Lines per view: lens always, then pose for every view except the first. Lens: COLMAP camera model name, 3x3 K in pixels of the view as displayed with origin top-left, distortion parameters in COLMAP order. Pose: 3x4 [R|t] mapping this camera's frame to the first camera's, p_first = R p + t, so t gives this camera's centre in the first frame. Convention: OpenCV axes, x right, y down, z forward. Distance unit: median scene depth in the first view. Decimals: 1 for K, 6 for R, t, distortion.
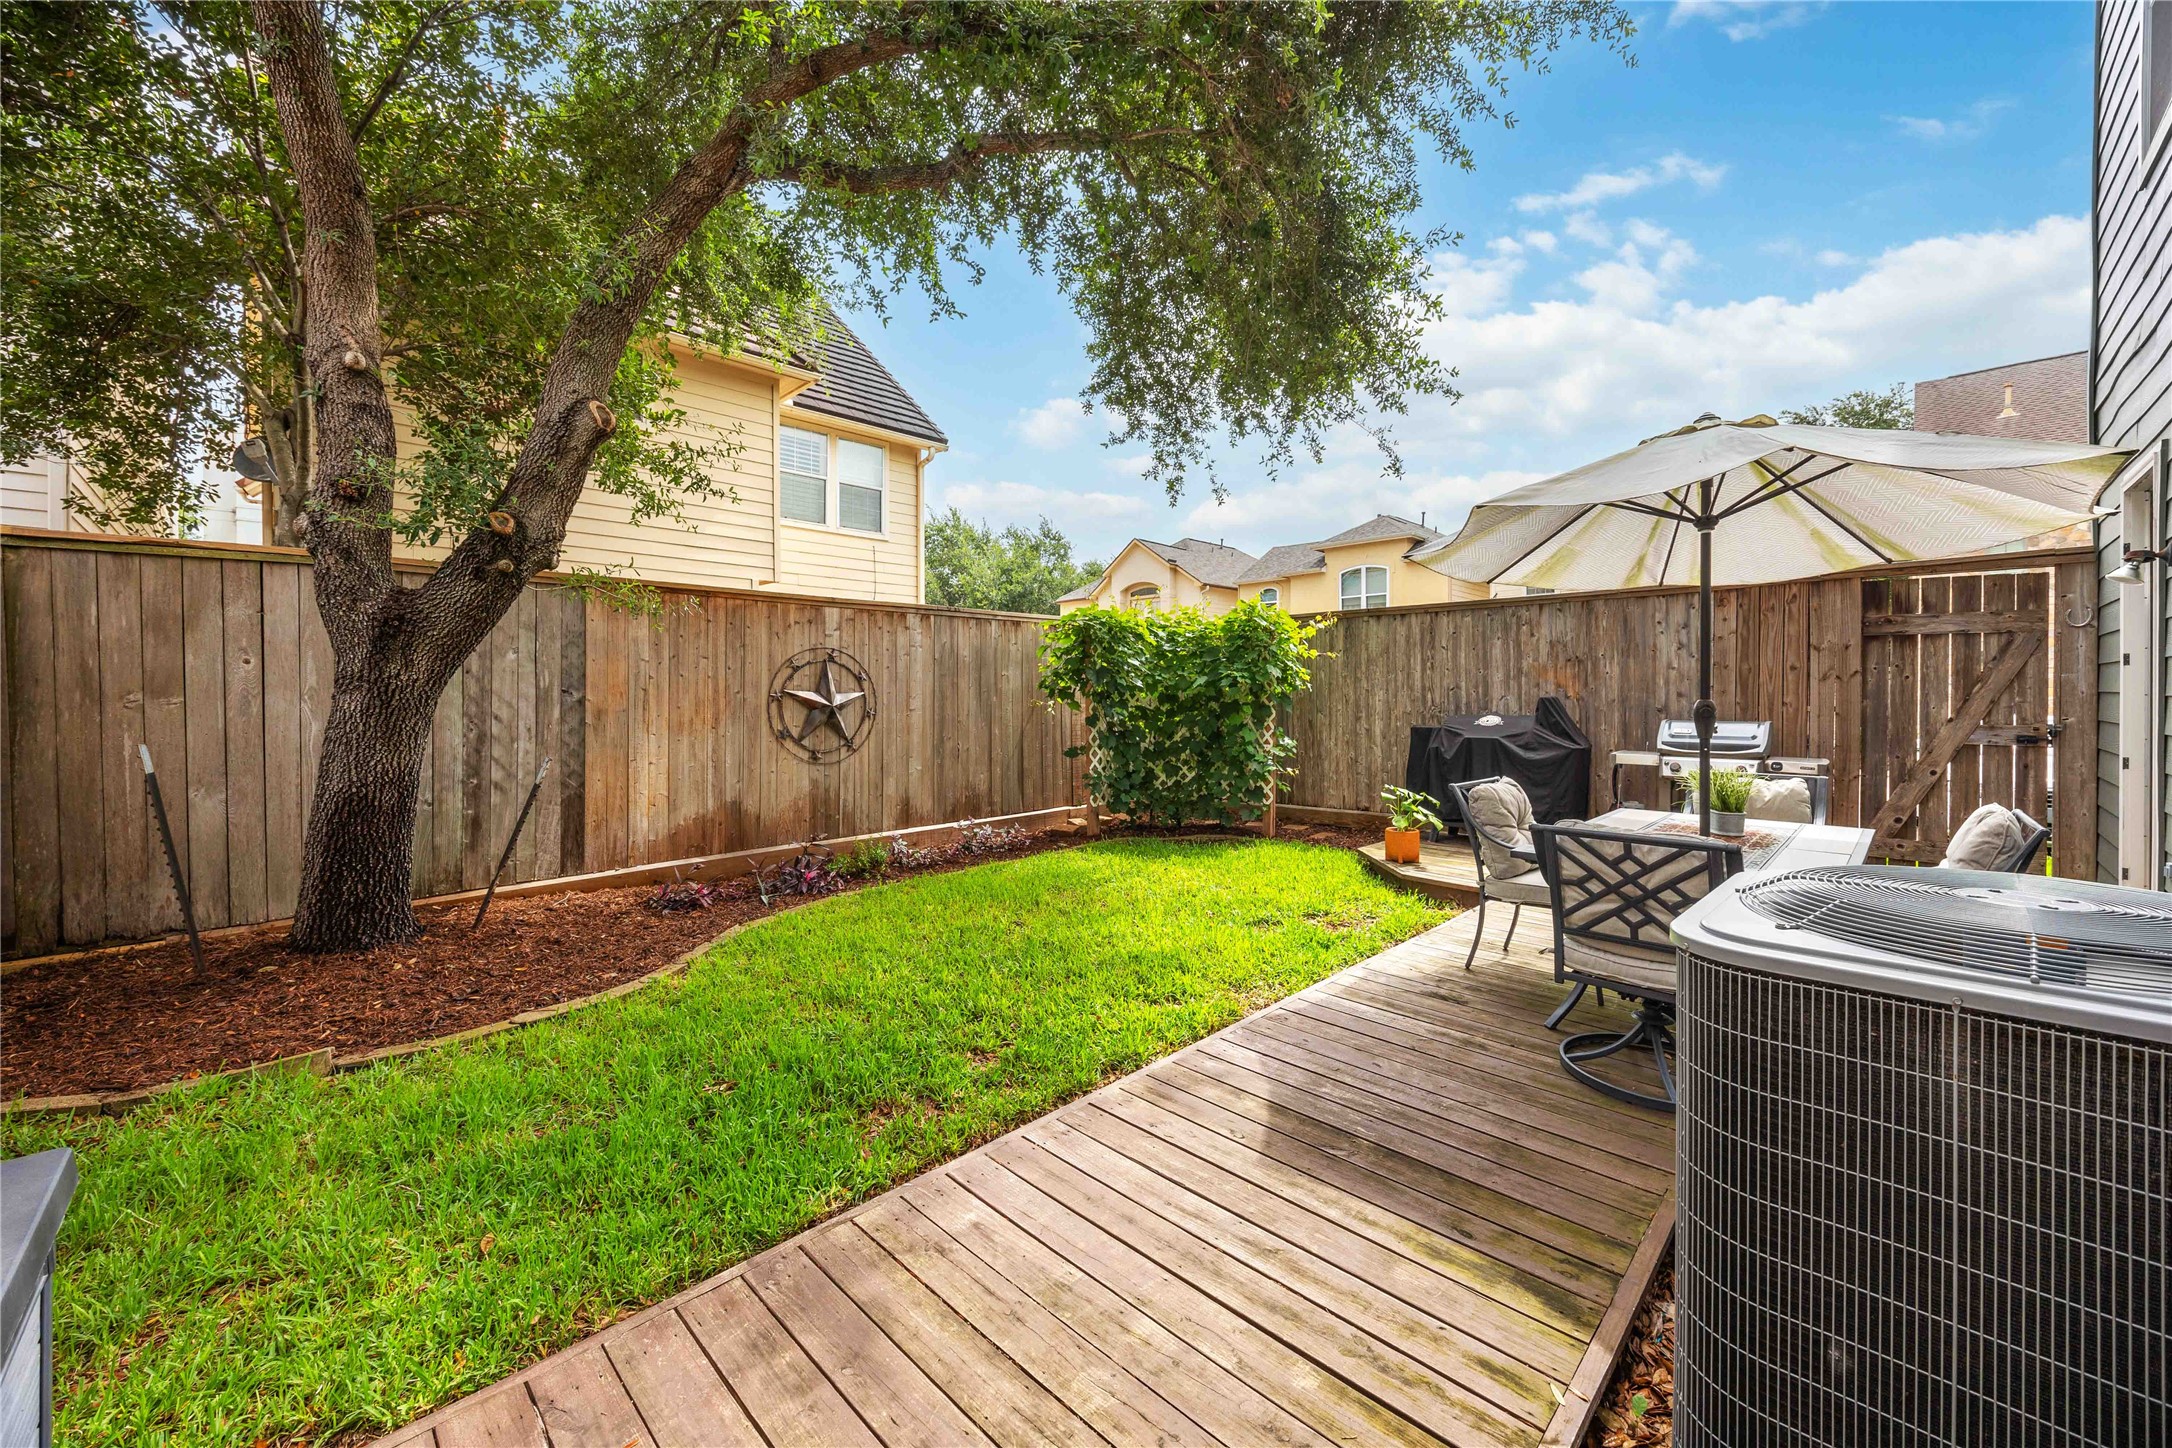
lens RADIAL K [[824.4, 0, 1090.5], [0, 824.4, 700.6], [0, 0, 1]] dist [-0.001425, 0.000016]
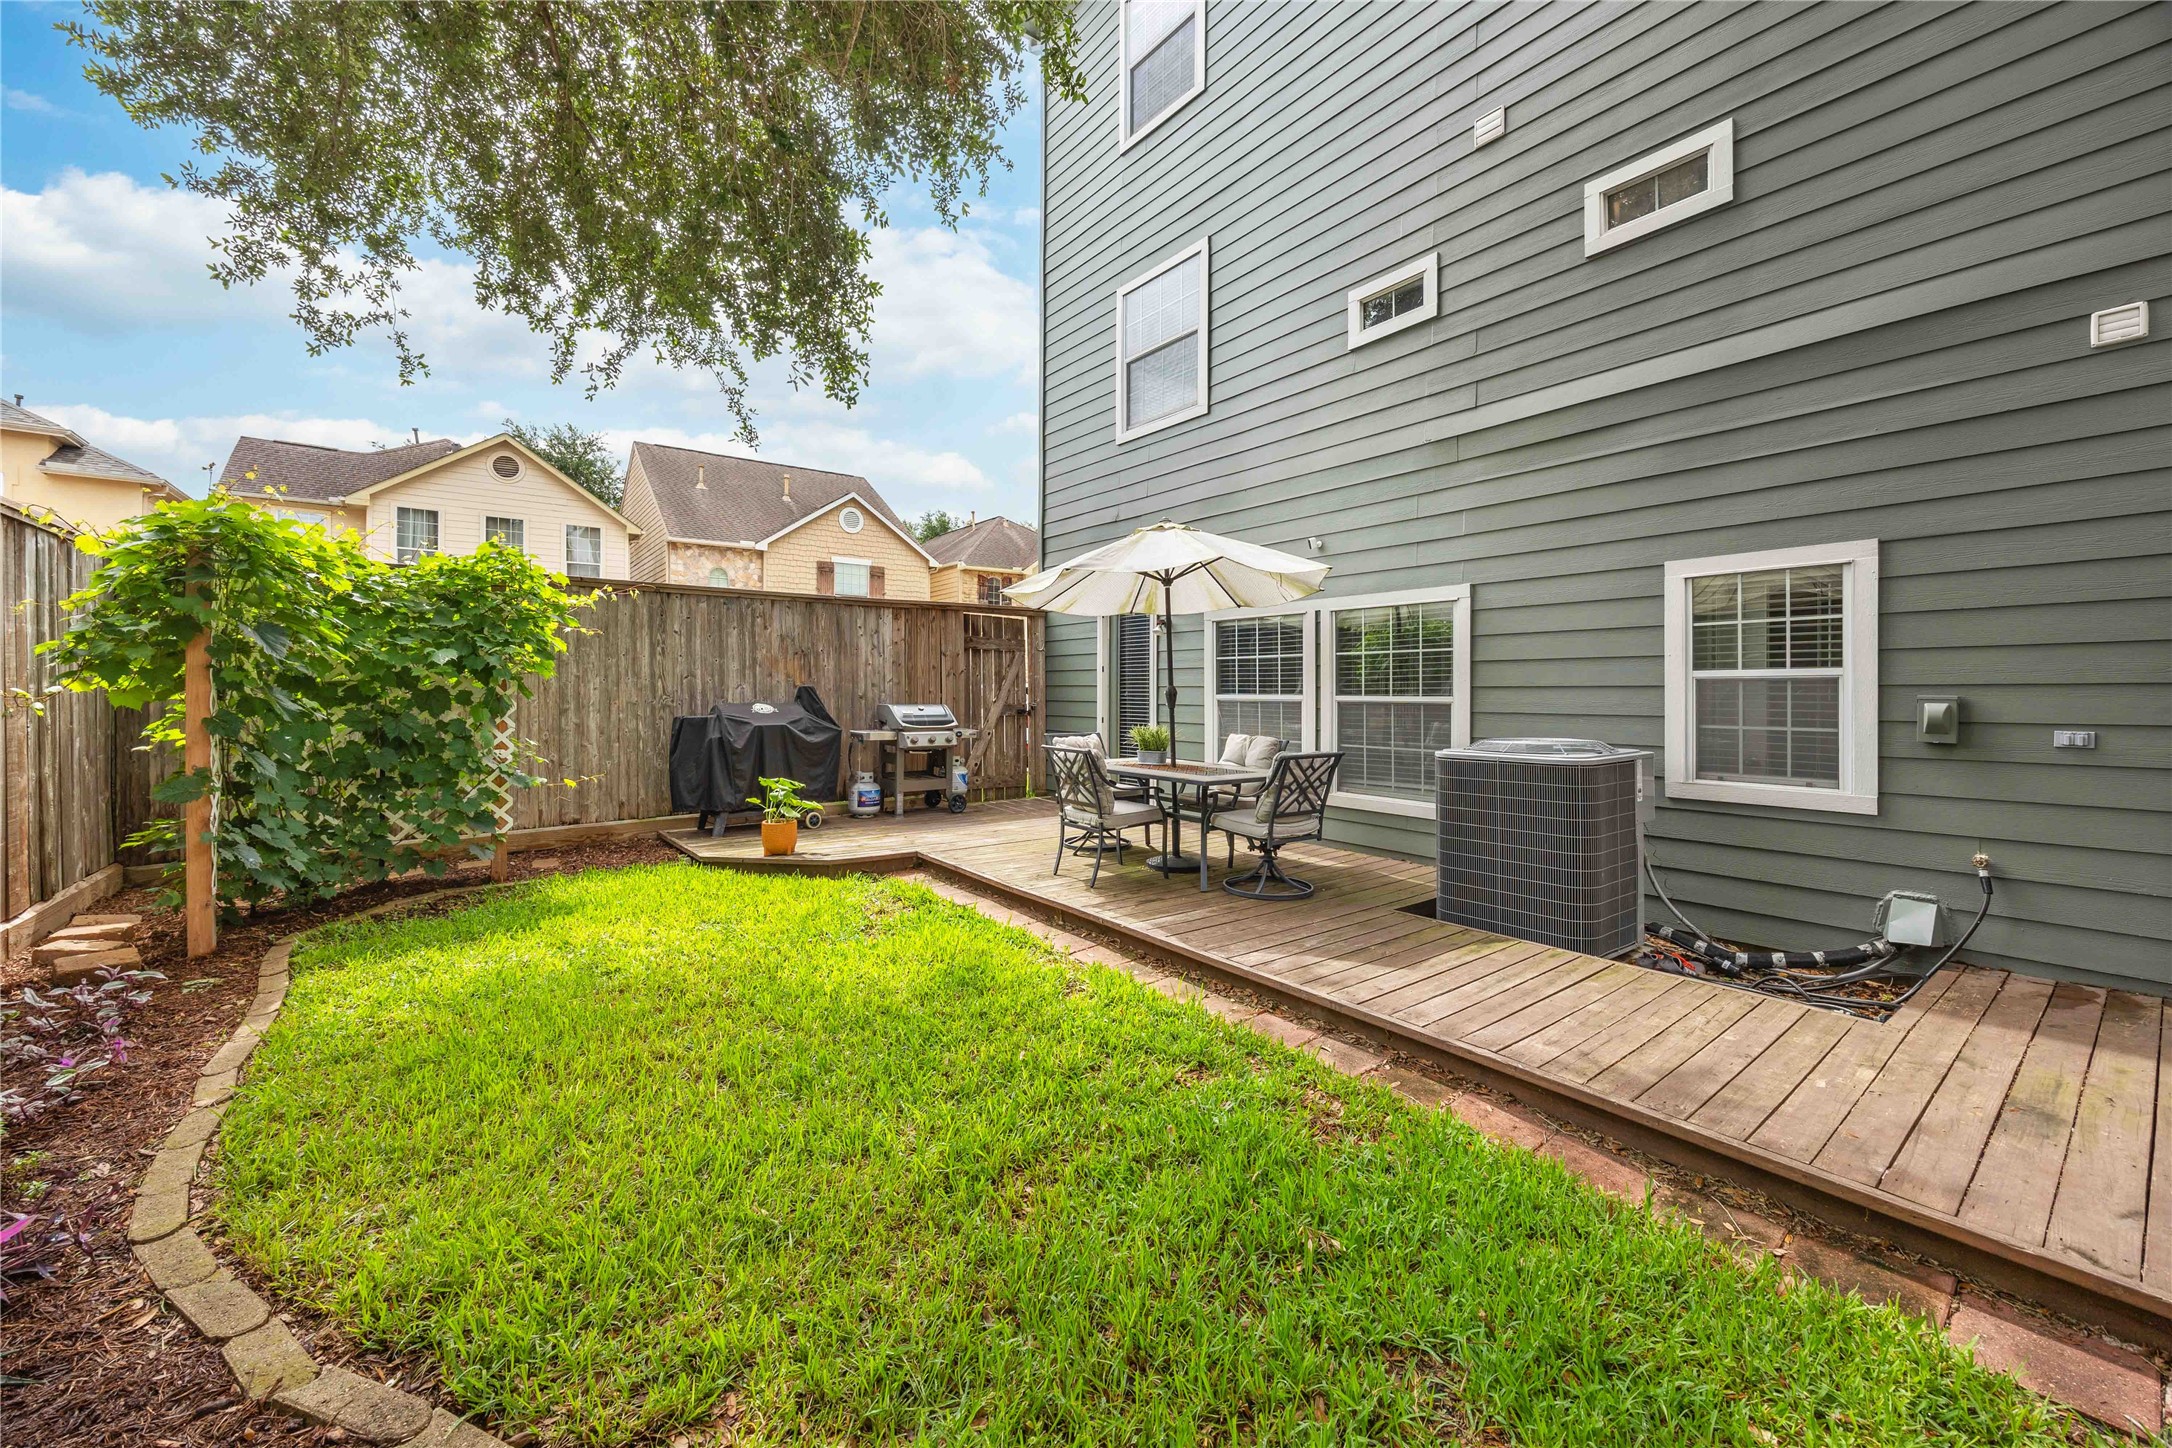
lens RADIAL K [[824.4, 0, 1090.5], [0, 824.4, 700.6], [0, 0, 1]] dist [-0.001425, 0.000016]
pose [[0.139100, -0.007276, 0.990252, -0.979901], [0.003058, 0.999971, 0.006918, 0.017712], [-0.990274, 0.002066, 0.139118, 0.937049]]
